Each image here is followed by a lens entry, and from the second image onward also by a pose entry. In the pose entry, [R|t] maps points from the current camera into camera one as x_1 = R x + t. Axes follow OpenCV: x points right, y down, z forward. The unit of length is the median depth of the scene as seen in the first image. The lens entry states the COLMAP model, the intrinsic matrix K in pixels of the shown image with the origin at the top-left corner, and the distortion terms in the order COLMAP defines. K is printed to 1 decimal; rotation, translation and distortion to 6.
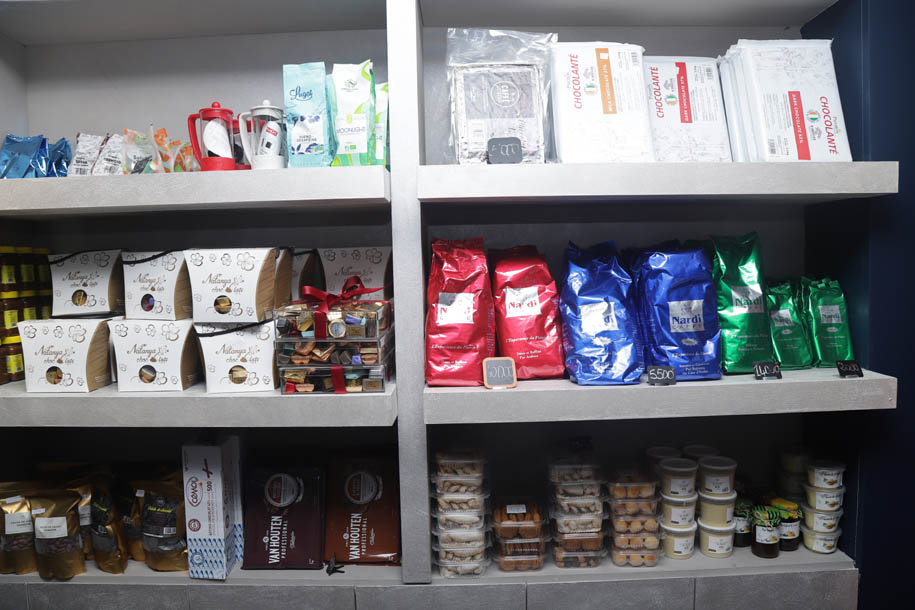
lens RADIAL K [[624.1, 0, 460.3], [0, 624.1, 307.7], [0, 0, 1]] dist [-0.123366, 0.063867]
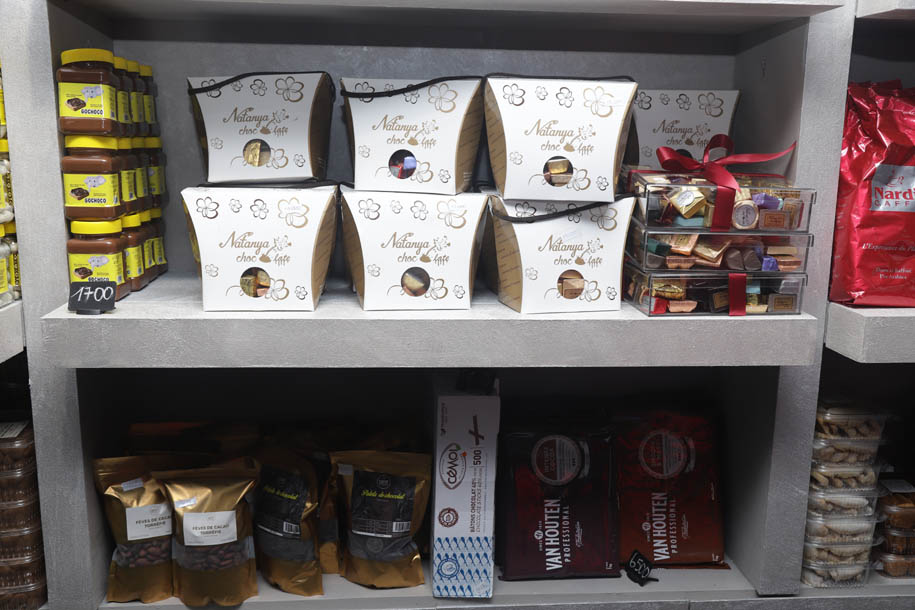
lens RADIAL K [[846.4, 0, 460.5], [0, 846.4, 309.1], [0, 0, 1]] dist [0.008177, 0.000000]
pose [[0.996242, 0.018323, 0.084650, -0.510909], [-0.028972, 0.991564, 0.126342, 0.025527], [-0.081621, -0.128320, 0.988368, 0.134444]]
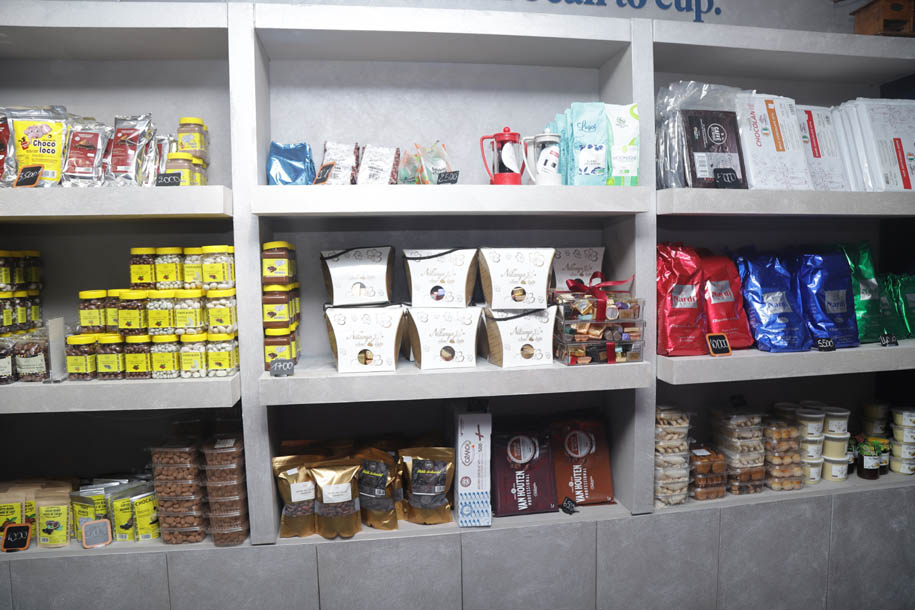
lens RADIAL K [[624.1, 0, 460.8], [0, 624.1, 307.3], [0, 0, 1]] dist [-0.123366, 0.063867]
pose [[0.987818, -0.008487, 0.155384, -0.638546], [0.007024, 0.999926, 0.009959, 0.007085], [-0.155457, -0.008747, 0.987804, -0.191451]]
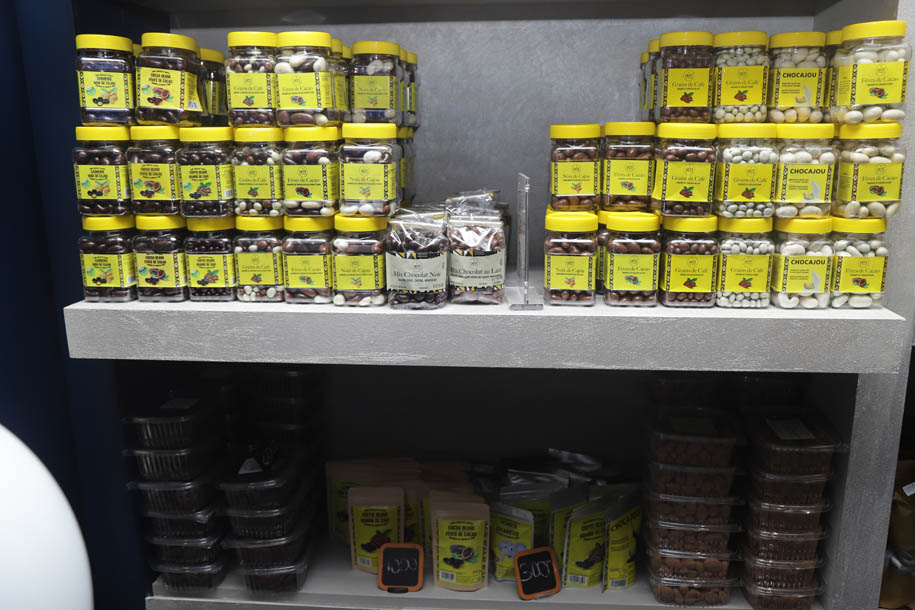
lens RADIAL K [[718.4, 0, 458.0], [0, 718.4, 310.8], [0, 0, 1]] dist [-0.013170, -0.001606]
pose [[0.997781, 0.024860, -0.061769, -1.177920], [-0.013952, 0.985151, 0.171121, 0.039271], [0.065106, -0.169880, 0.983312, 0.308121]]
